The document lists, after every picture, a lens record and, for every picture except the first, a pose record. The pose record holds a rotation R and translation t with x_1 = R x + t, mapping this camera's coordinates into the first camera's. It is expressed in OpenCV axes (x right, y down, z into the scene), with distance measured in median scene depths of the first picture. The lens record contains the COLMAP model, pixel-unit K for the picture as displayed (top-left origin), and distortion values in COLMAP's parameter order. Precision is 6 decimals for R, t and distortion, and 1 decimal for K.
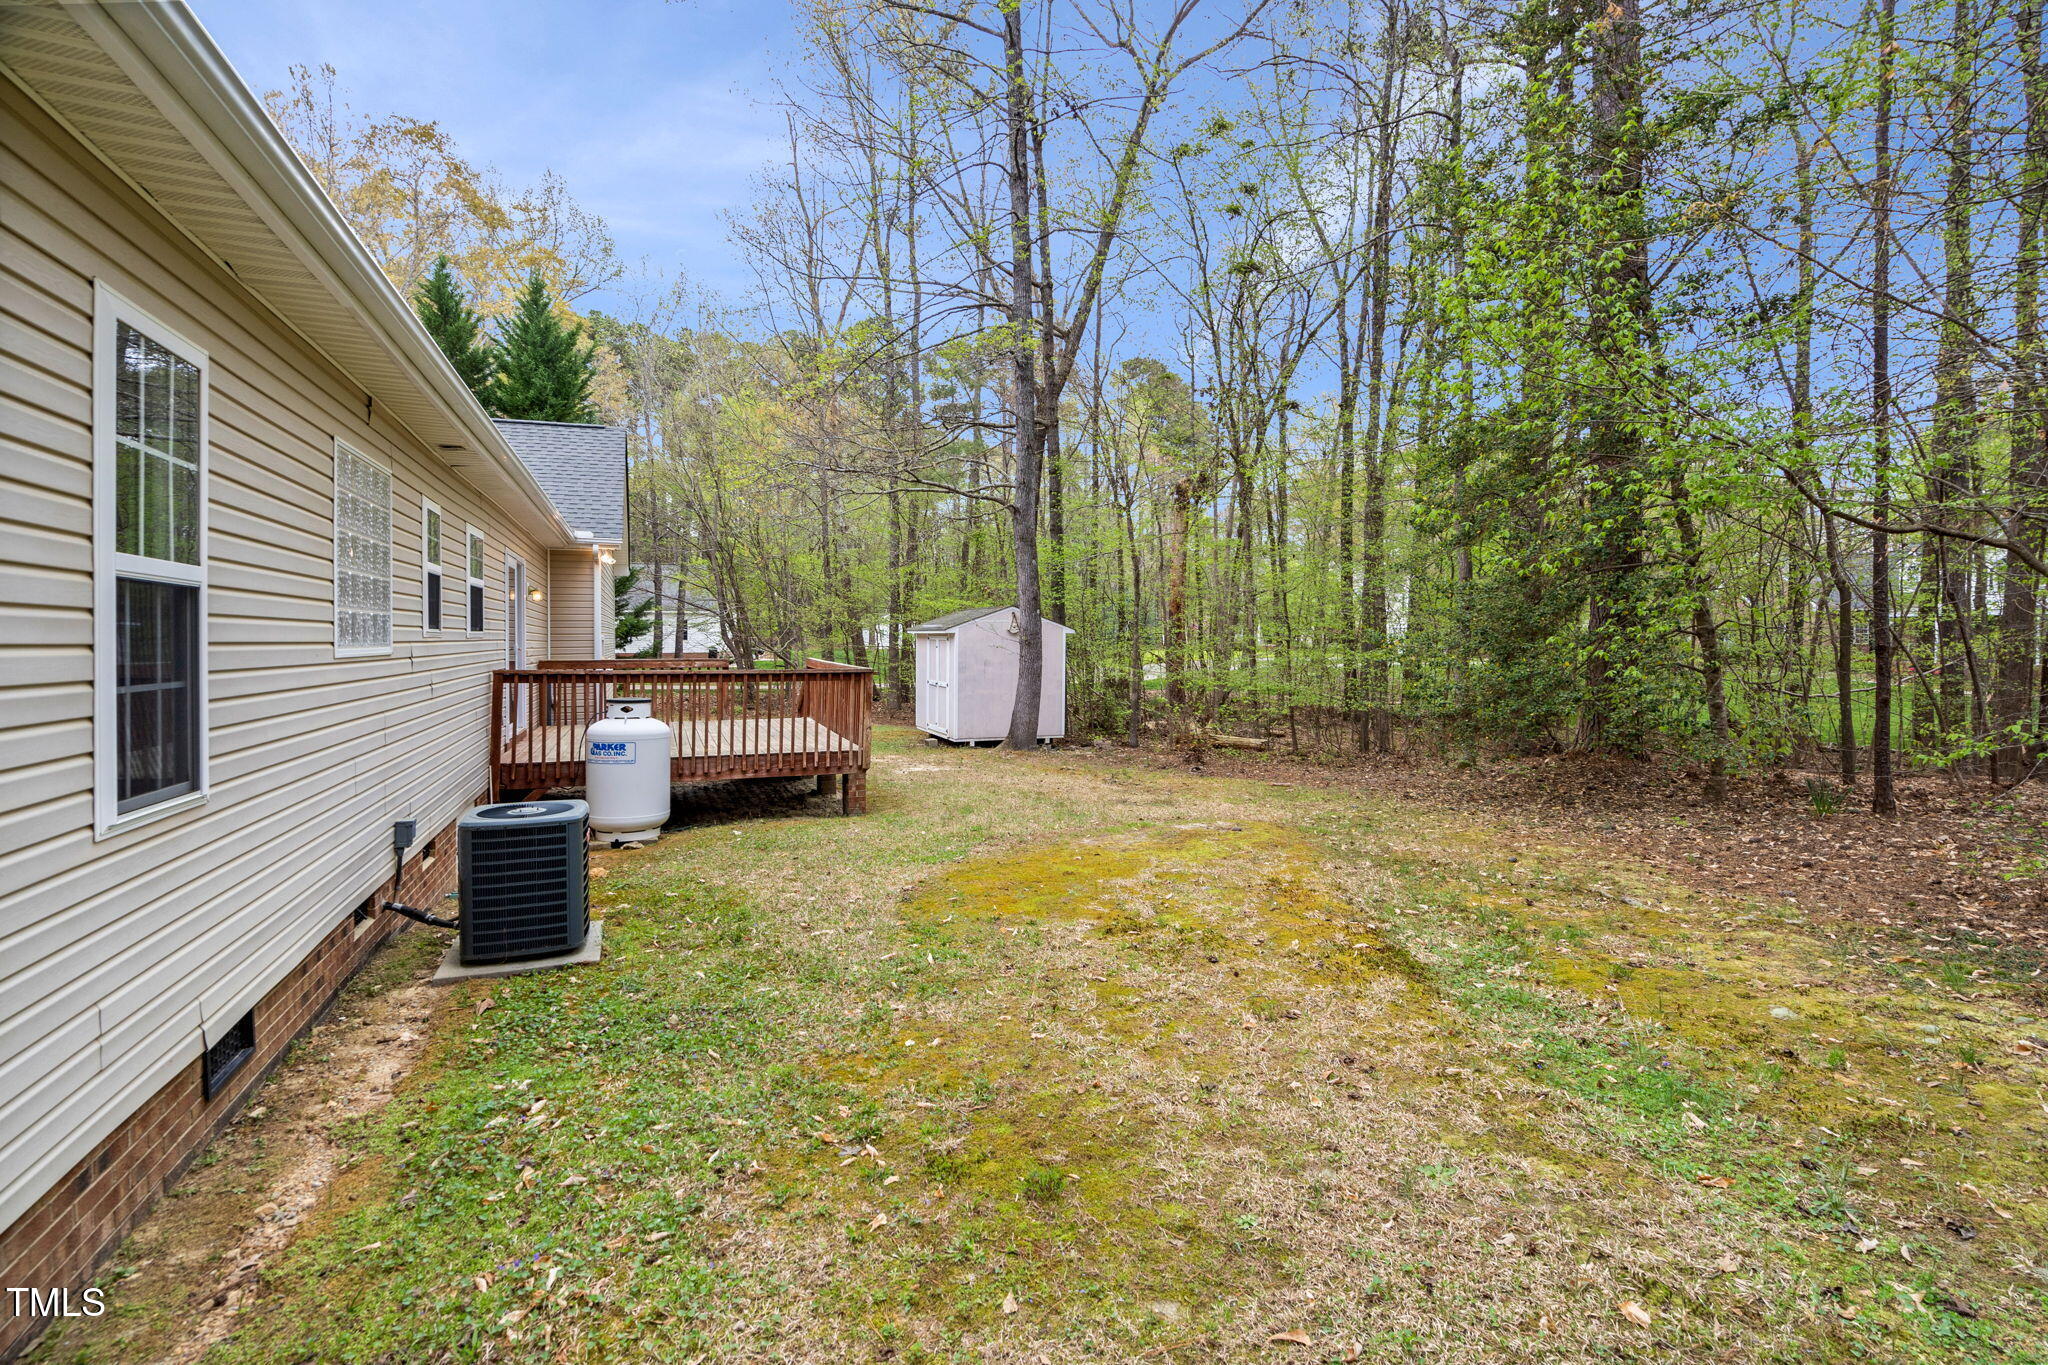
lens RADIAL K [[956.5, 0, 1022.5], [0, 956.5, 644.8], [0, 0, 1]] dist [-0.001600, 0.000569]
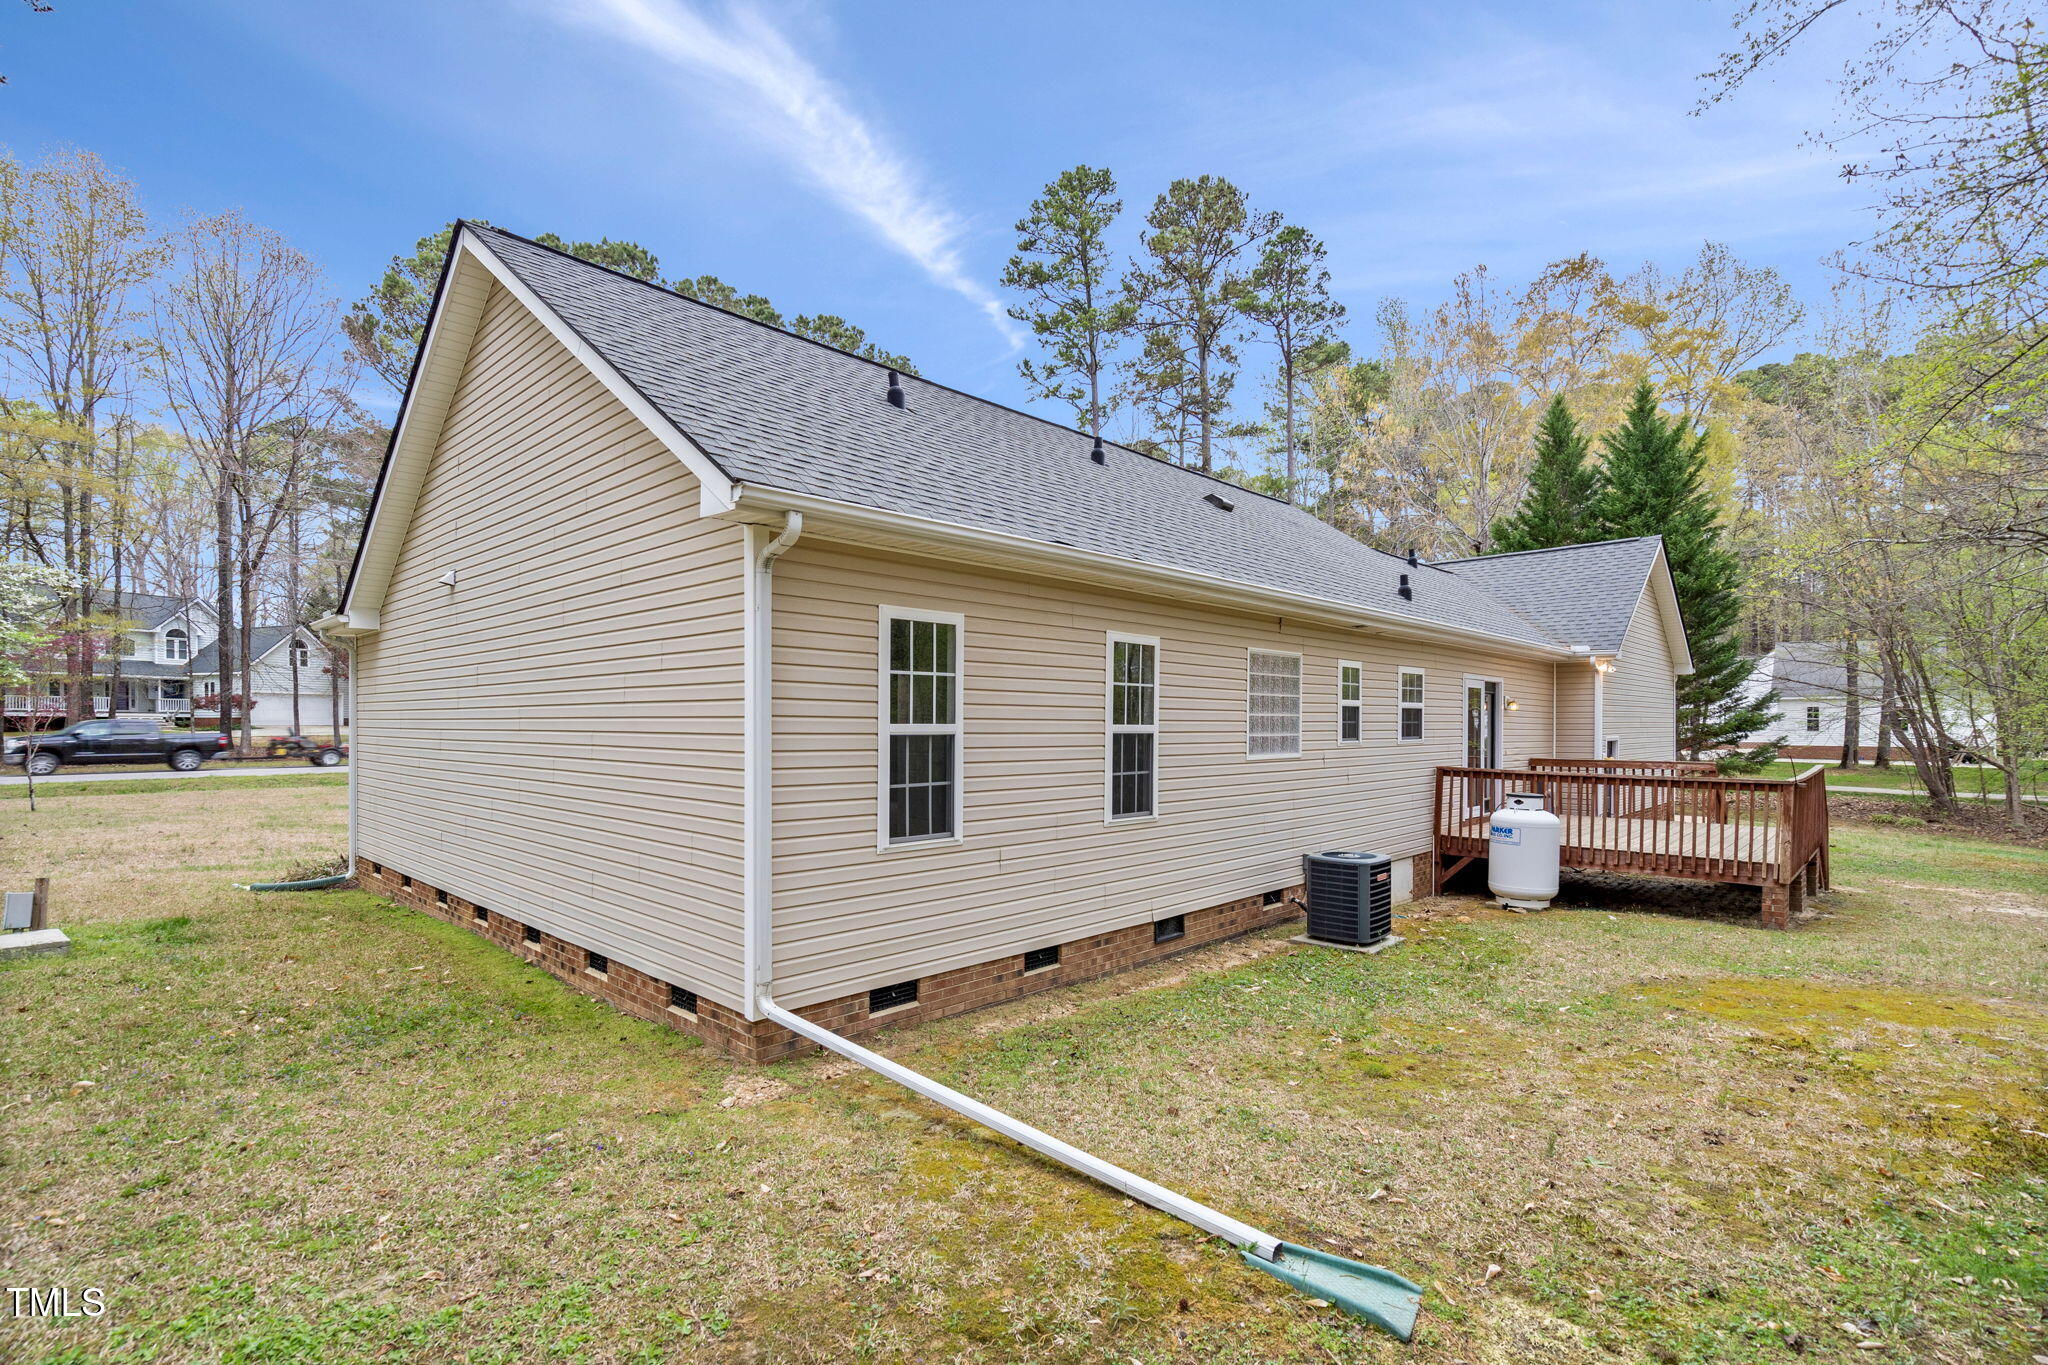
lens RADIAL K [[955.9, 0, 1021.9], [0, 955.9, 697.2], [0, 0, 1]] dist [0.000627, 0.000356]
pose [[0.414871, -0.021632, -0.909623, 0.731297], [-0.008384, 0.999584, -0.027595, -0.048188], [0.909842, 0.019074, 0.414517, -0.197934]]
